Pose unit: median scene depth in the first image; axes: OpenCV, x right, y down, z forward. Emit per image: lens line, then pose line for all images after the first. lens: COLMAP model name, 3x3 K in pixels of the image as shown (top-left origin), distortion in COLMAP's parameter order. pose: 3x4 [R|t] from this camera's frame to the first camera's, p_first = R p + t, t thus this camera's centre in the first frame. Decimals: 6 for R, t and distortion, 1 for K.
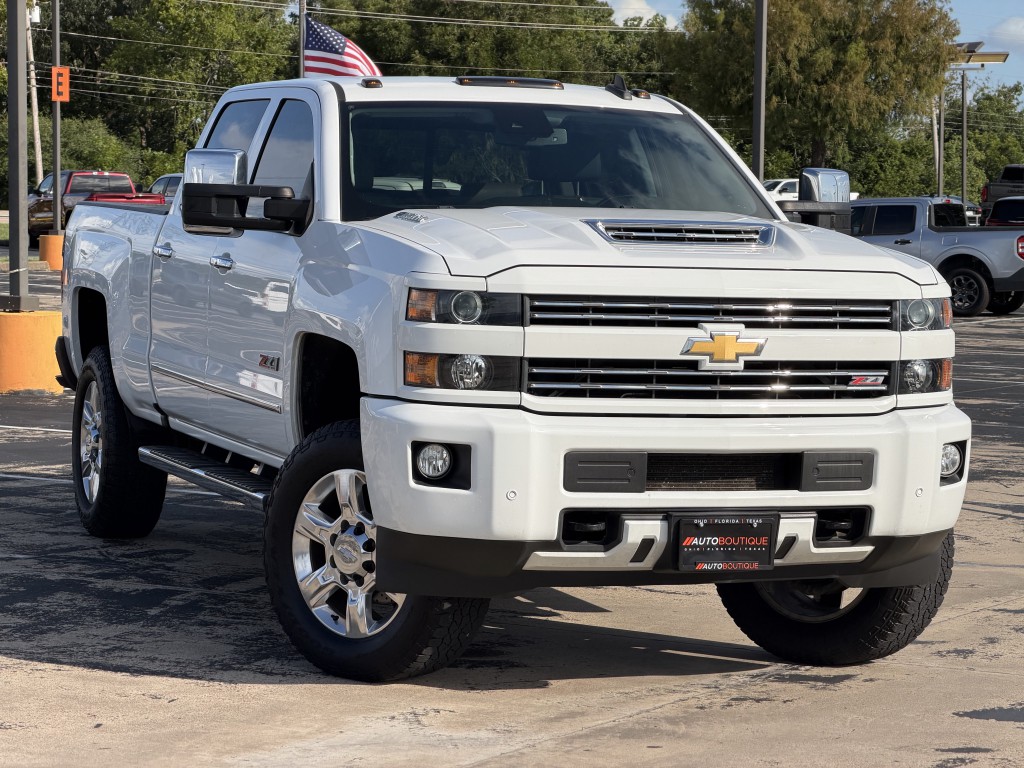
lens RADIAL K [[3051.8, 0, 512.0], [0, 3051.8, 384.0], [0, 0, 1]] dist [0.294425, -0.904992]
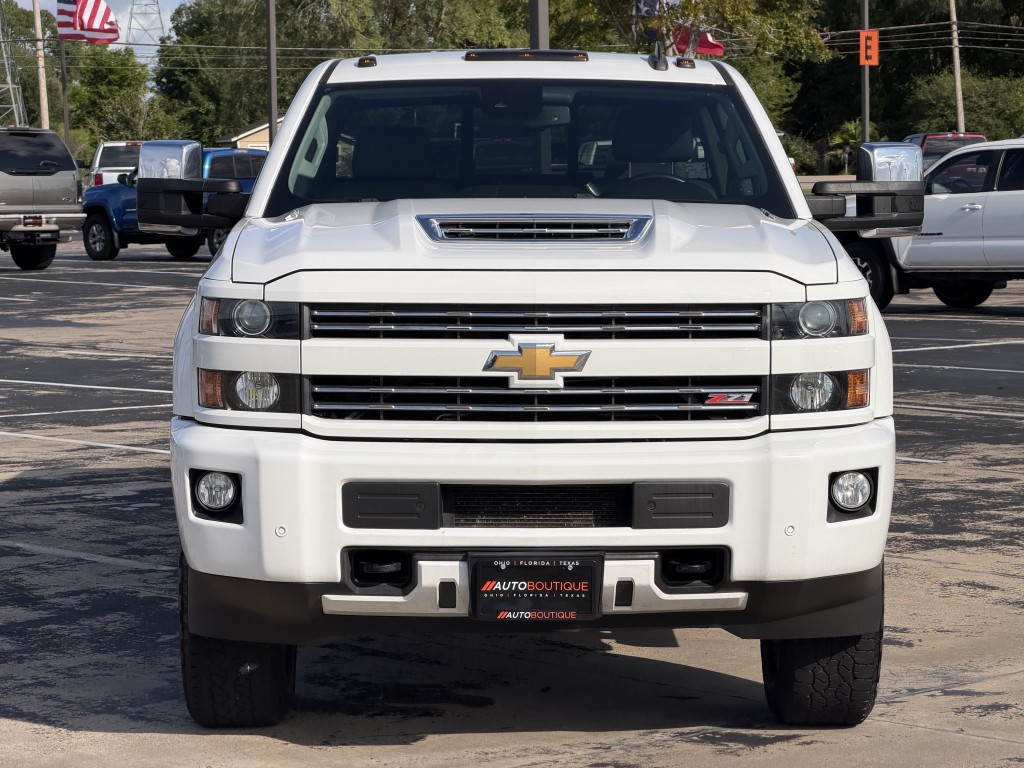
lens RADIAL K [[3051.8, 0, 512.0], [0, 3051.8, 384.0], [0, 0, 1]] dist [0.294425, -0.904992]
pose [[0.948617, -0.000455, -0.316427, 0.335927], [0.004660, 0.999911, 0.012534, -0.016554], [0.316393, -0.013365, 0.948534, 0.178937]]
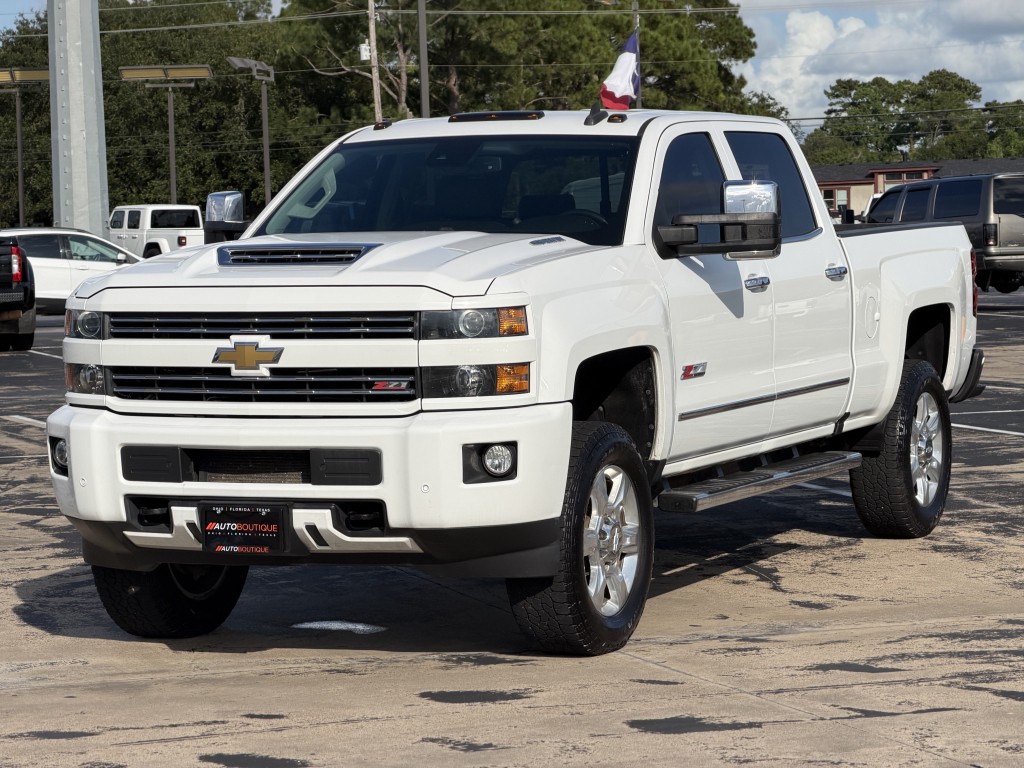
lens RADIAL K [[3051.8, 0, 512.0], [0, 3051.8, 384.0], [0, 0, 1]] dist [0.294425, -0.904992]
pose [[0.726198, -0.000687, -0.687485, 0.919491], [-0.001615, 0.999995, -0.002705, 0.001260], [0.687484, 0.003075, 0.726193, 0.244349]]
